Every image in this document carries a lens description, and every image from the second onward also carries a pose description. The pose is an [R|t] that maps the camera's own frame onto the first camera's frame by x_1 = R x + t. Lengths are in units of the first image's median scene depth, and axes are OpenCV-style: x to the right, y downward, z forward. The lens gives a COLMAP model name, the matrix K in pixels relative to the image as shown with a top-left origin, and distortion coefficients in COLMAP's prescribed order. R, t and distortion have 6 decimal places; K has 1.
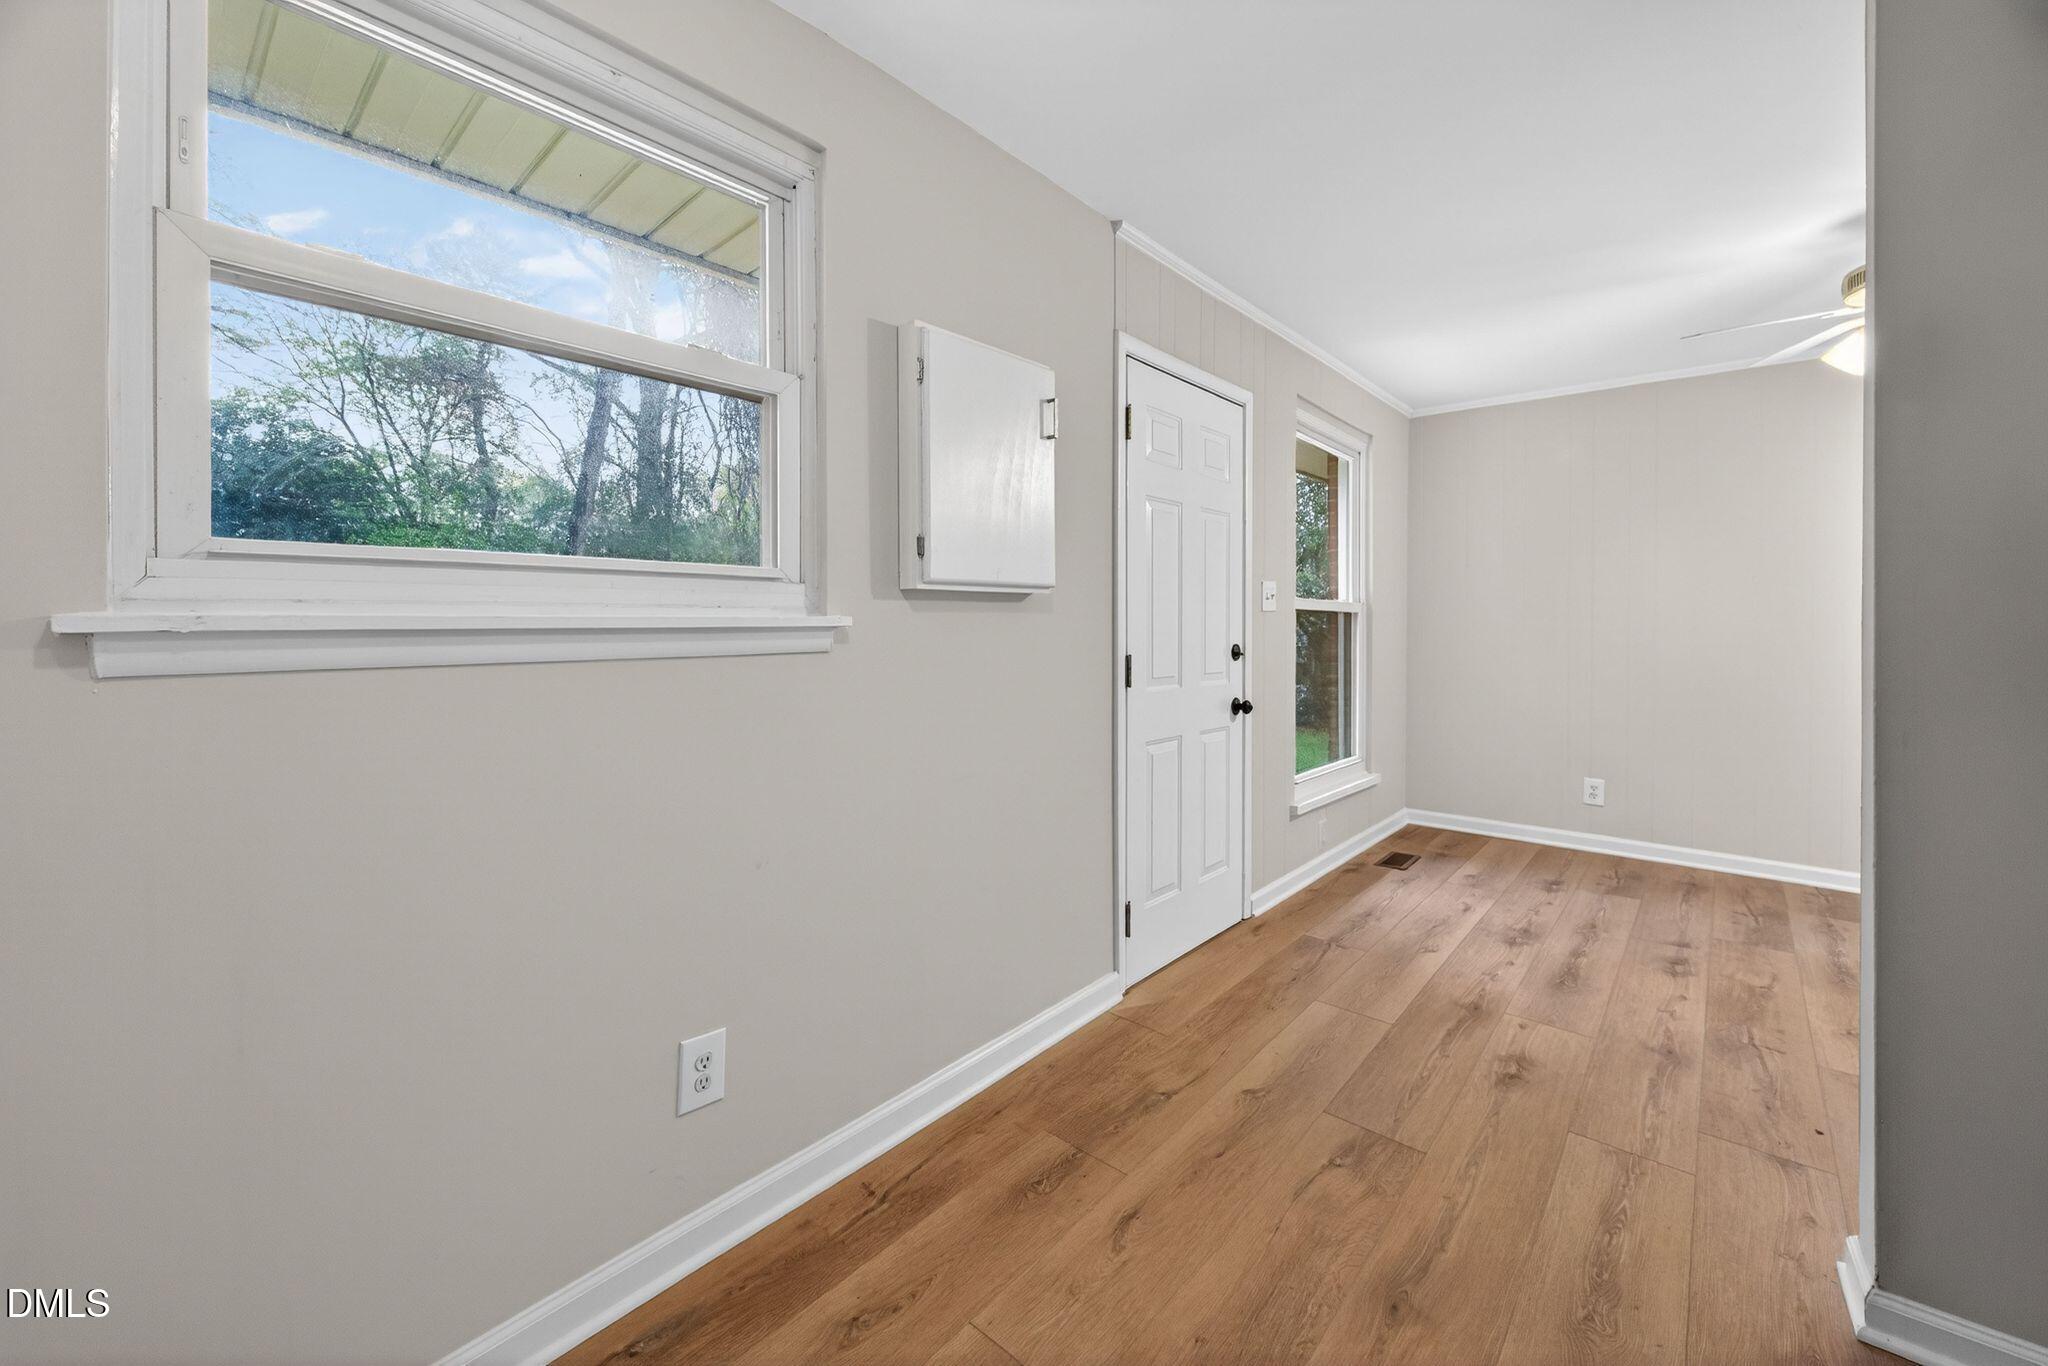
lens RADIAL K [[823.9, 0, 1022.7], [0, 823.9, 621.4], [0, 0, 1]] dist [0.008368, 0.000093]
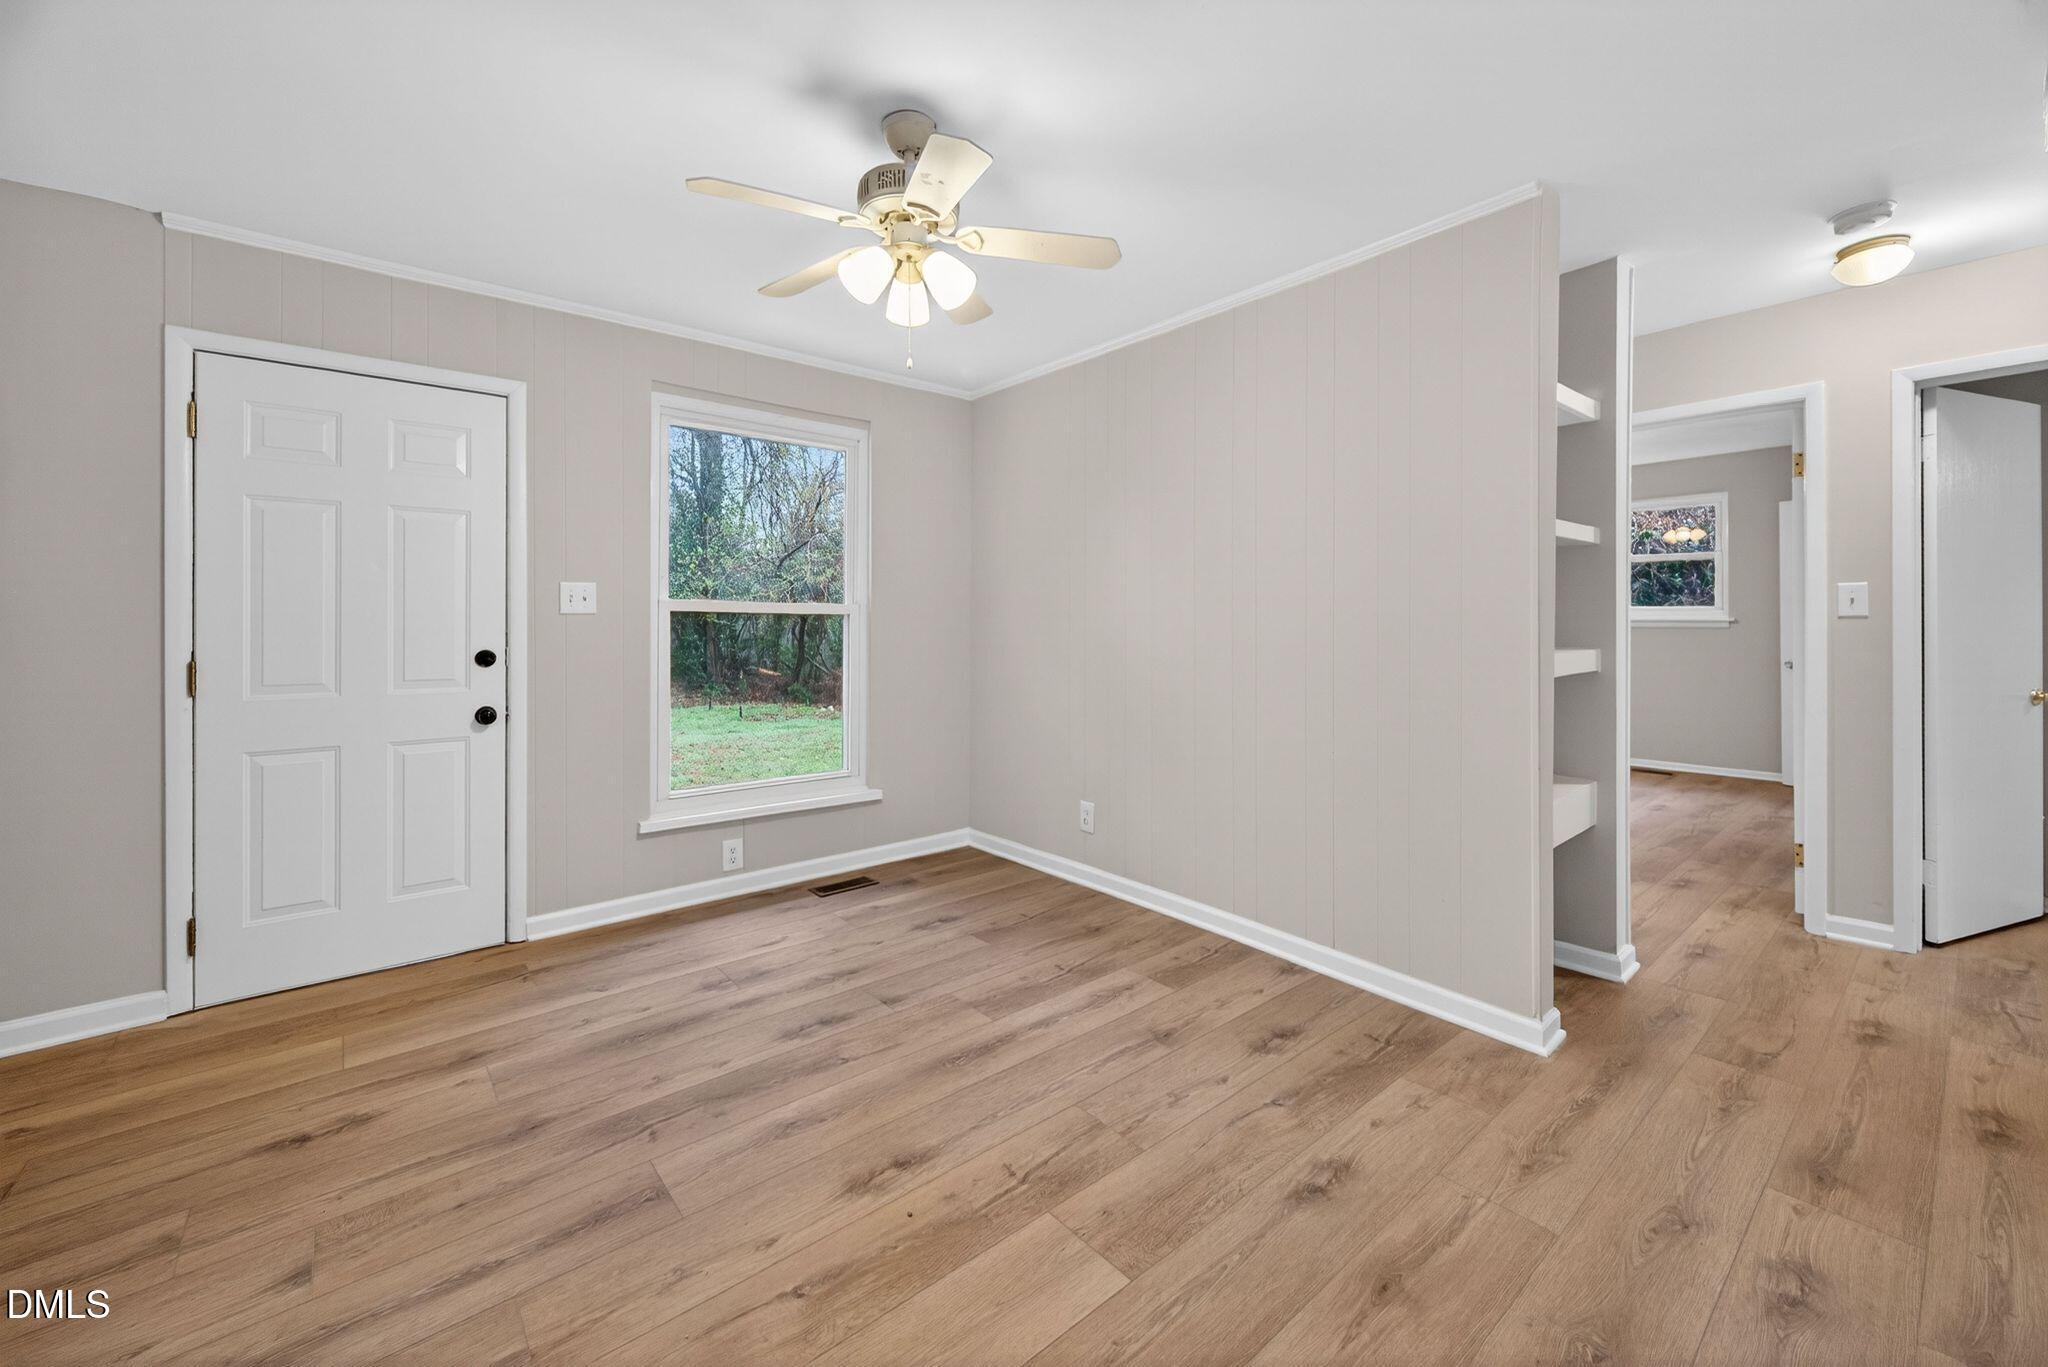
lens RADIAL K [[813.6, 0, 1024.8], [0, 813.6, 631.7], [0, 0, 1]] dist [0.001546, -0.000372]
pose [[0.987118, -0.000951, -0.159989, 1.068610], [0.002546, 0.999949, 0.009768, -0.002417], [0.159972, -0.010050, 0.987070, 0.189863]]
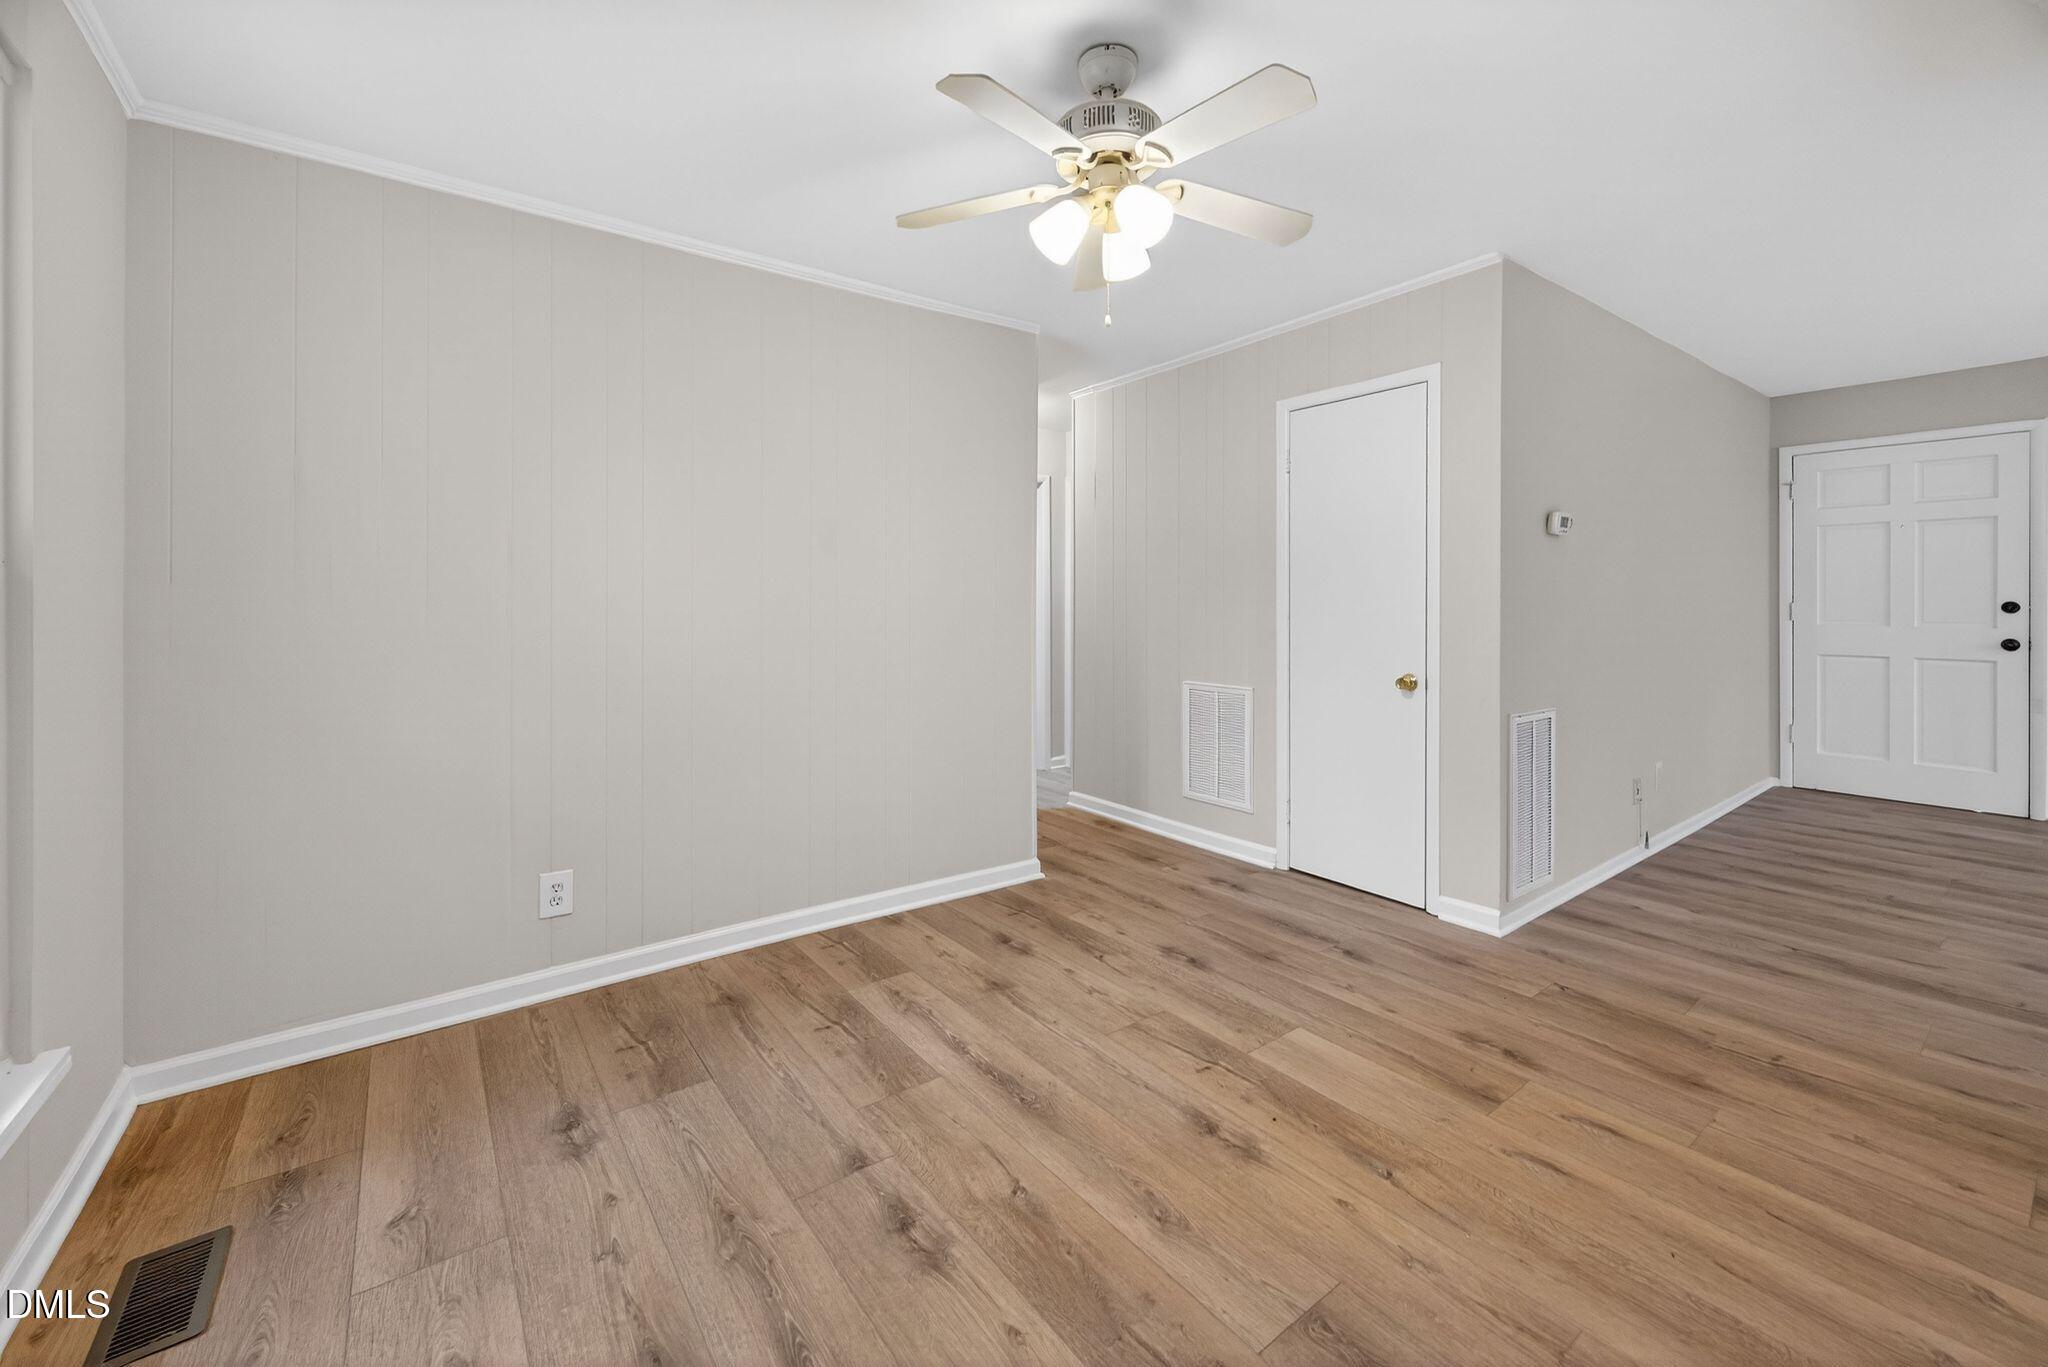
lens RADIAL K [[824.1, 0, 1034.6], [0, 824.1, 610.0], [0, 0, 1]] dist [0.002090, 0.000229]
pose [[0.214043, -0.010947, 0.976763, 0.257328], [0.008586, 0.999920, 0.009325, -0.003590], [-0.976786, 0.006390, 0.214120, 0.751513]]
